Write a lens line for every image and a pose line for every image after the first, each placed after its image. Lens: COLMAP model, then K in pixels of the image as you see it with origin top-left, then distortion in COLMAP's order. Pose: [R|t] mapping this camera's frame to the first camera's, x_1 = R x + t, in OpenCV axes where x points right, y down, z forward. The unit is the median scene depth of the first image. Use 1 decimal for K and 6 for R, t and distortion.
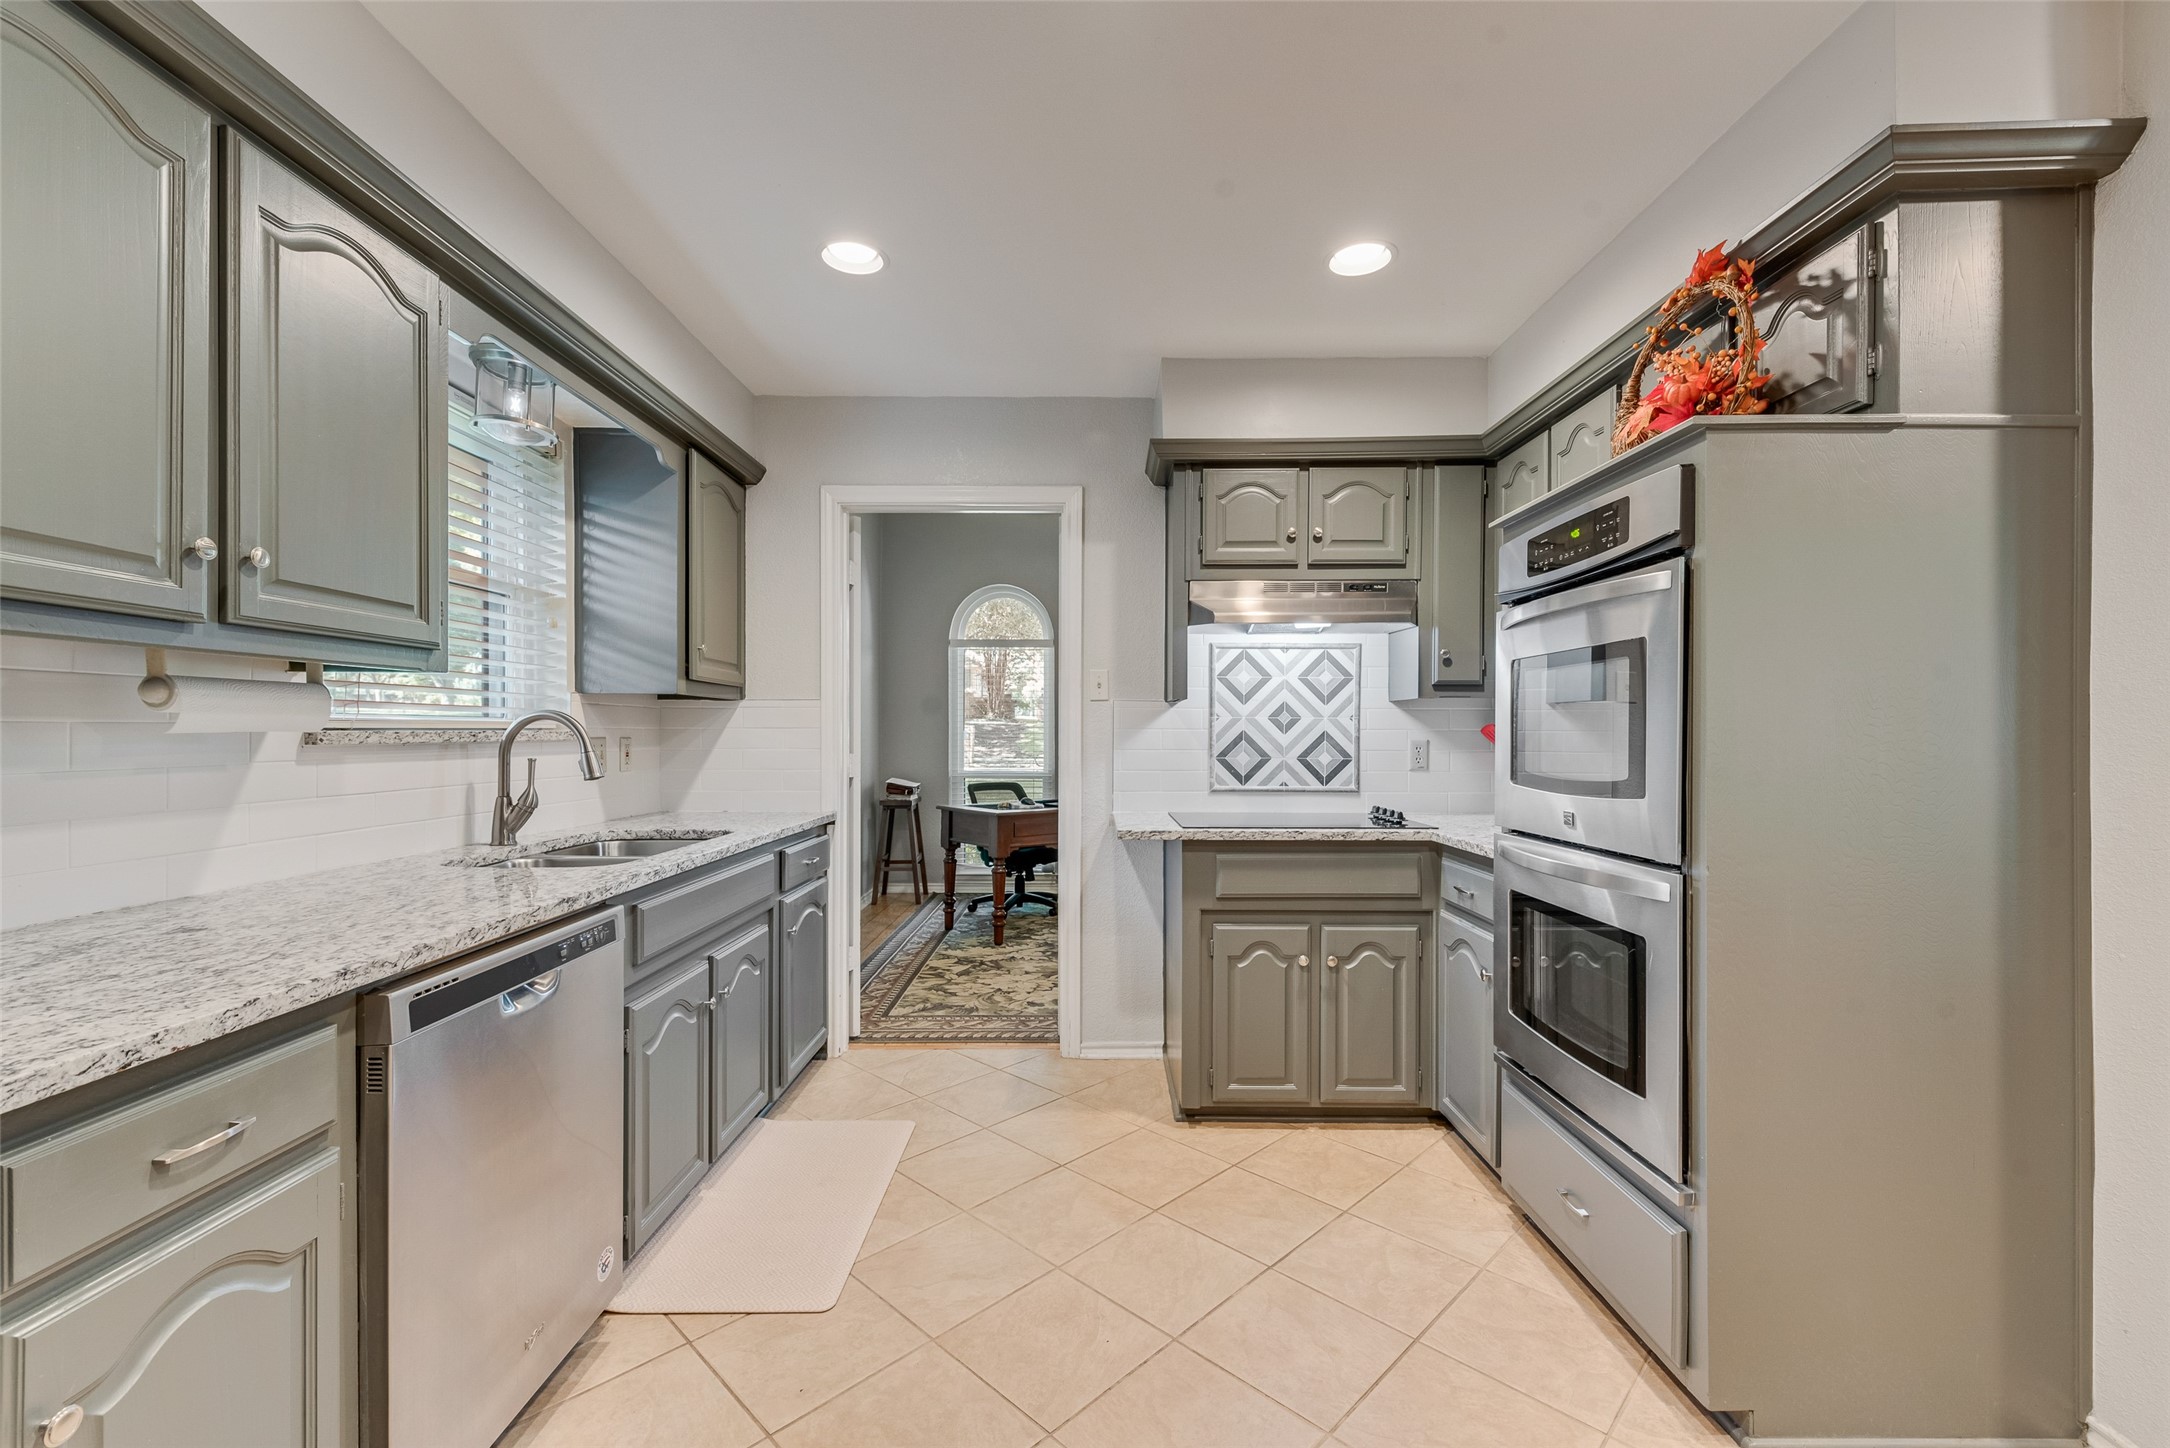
lens RADIAL K [[911.6, 0, 1084.3], [0, 911.6, 734.1], [0, 0, 1]] dist [0.016162, -0.004253]
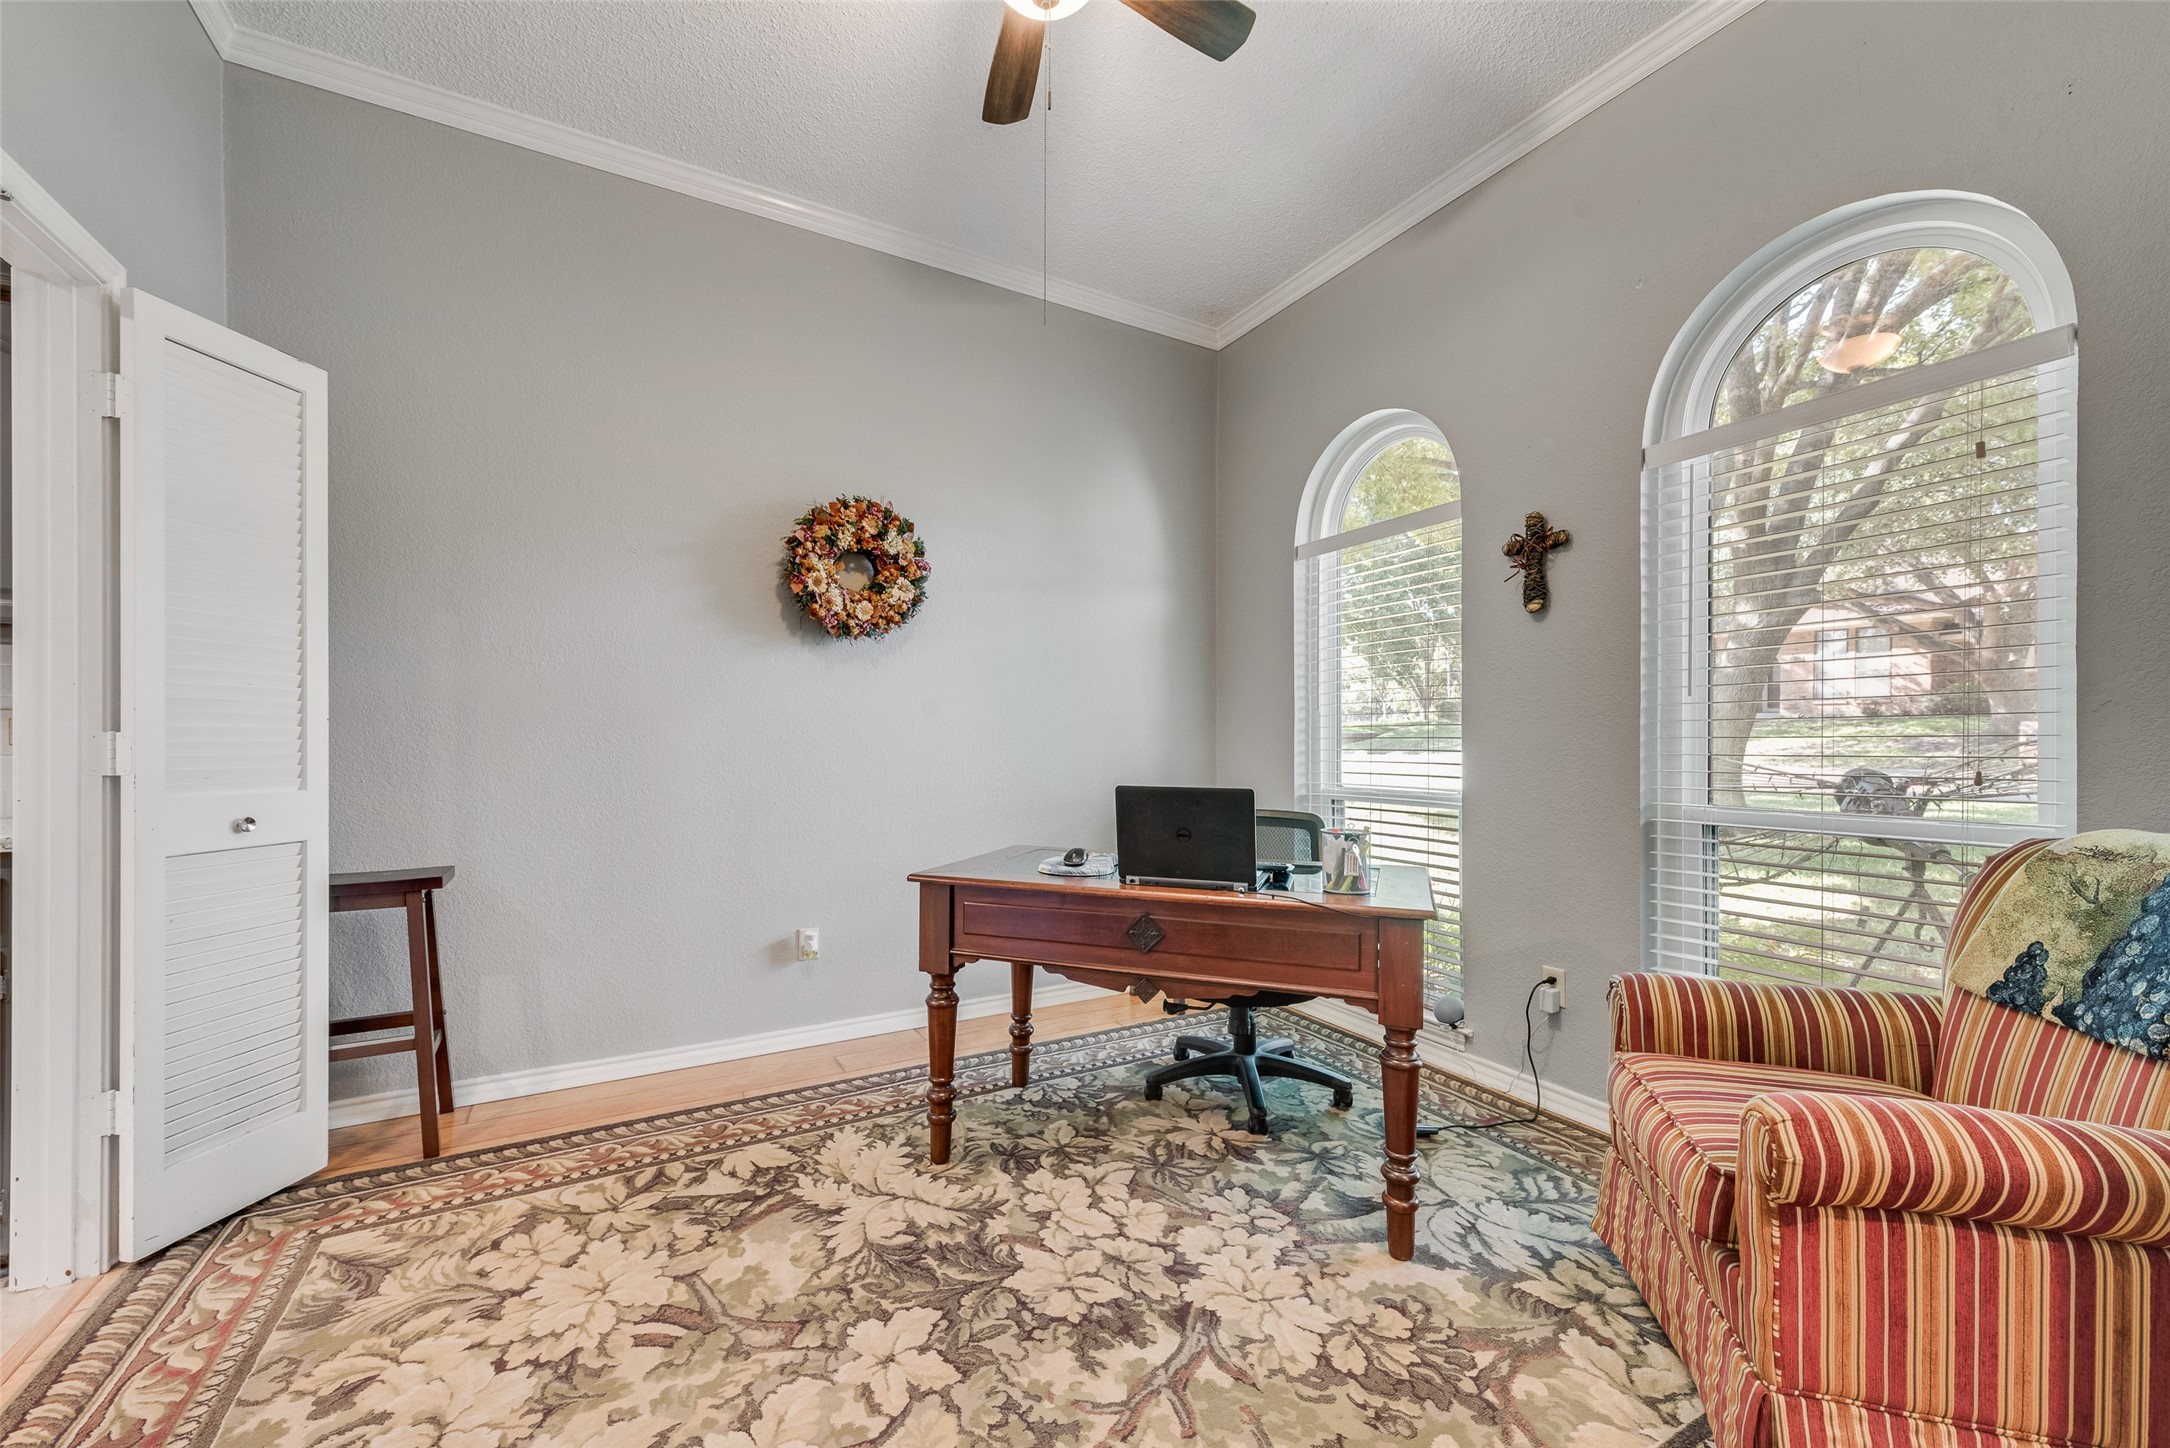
lens RADIAL K [[861.0, 0, 1082.8], [0, 861.0, 731.7], [0, 0, 1]] dist [0.013957, -0.003417]
pose [[0.489361, -0.006262, -0.872059, 0.673265], [0.001132, 0.999978, -0.006545, 0.029831], [0.872080, 0.002216, 0.489358, 1.745091]]
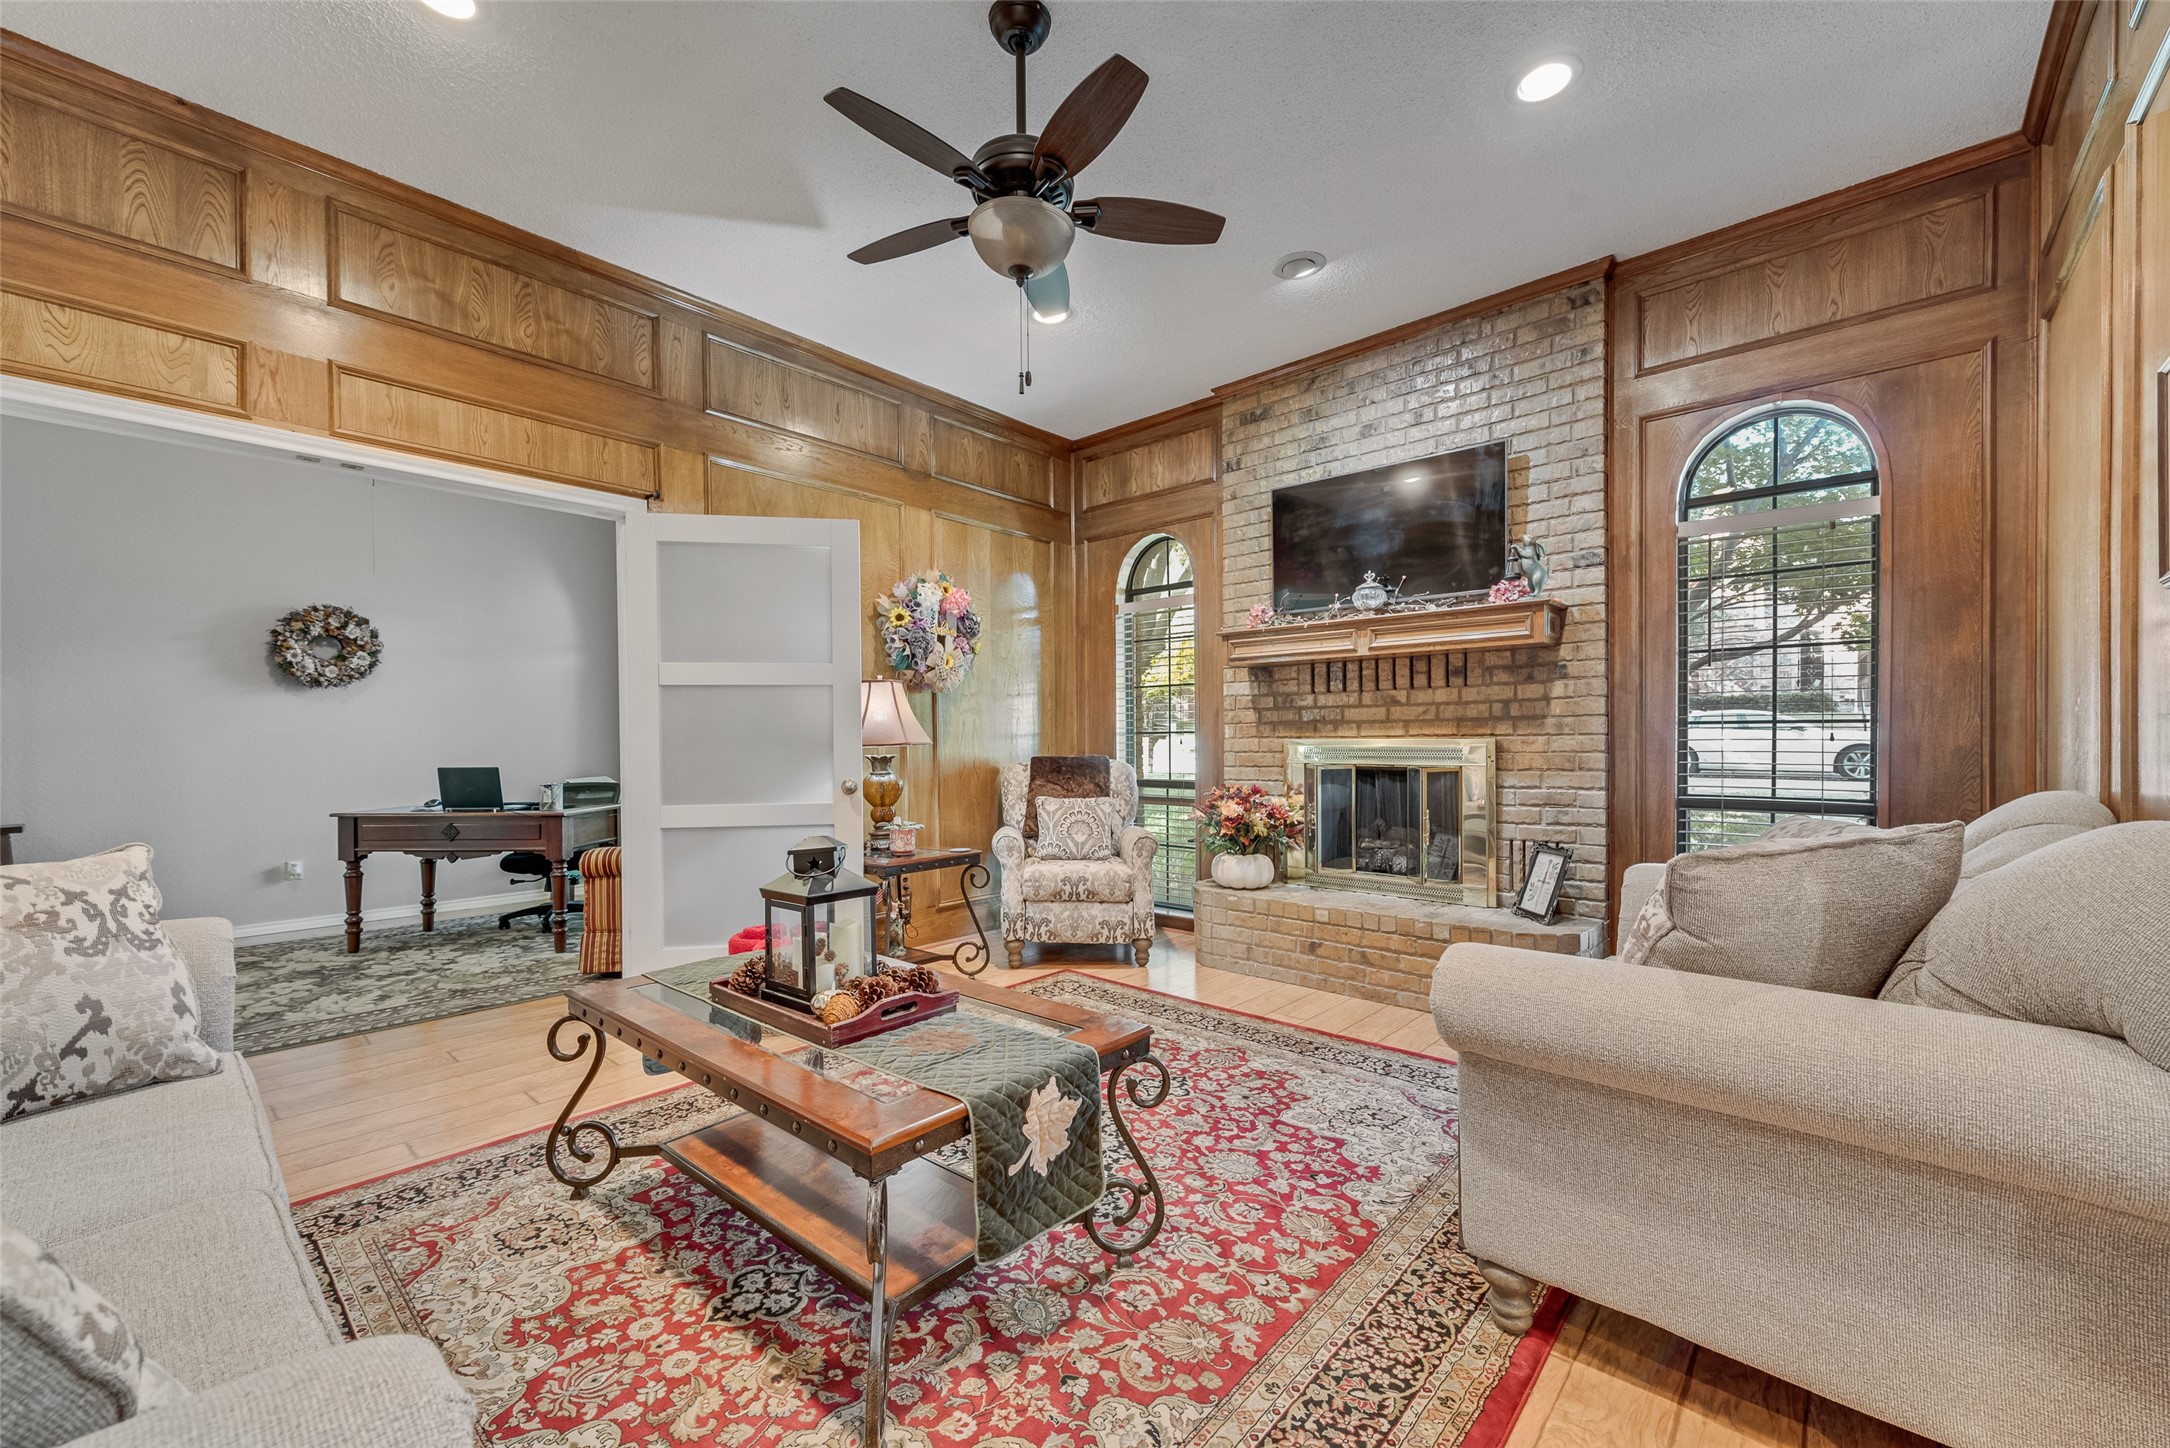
lens RADIAL K [[861.0, 0, 1062.4], [0, 861.0, 744.0], [0, 0, 1]] dist [0.013957, -0.003417]
pose [[0.738805, -0.005541, -0.673896, 2.207609], [0.010715, 0.999936, 0.003524, 0.035887], [0.673834, -0.009825, 0.738818, 1.711857]]
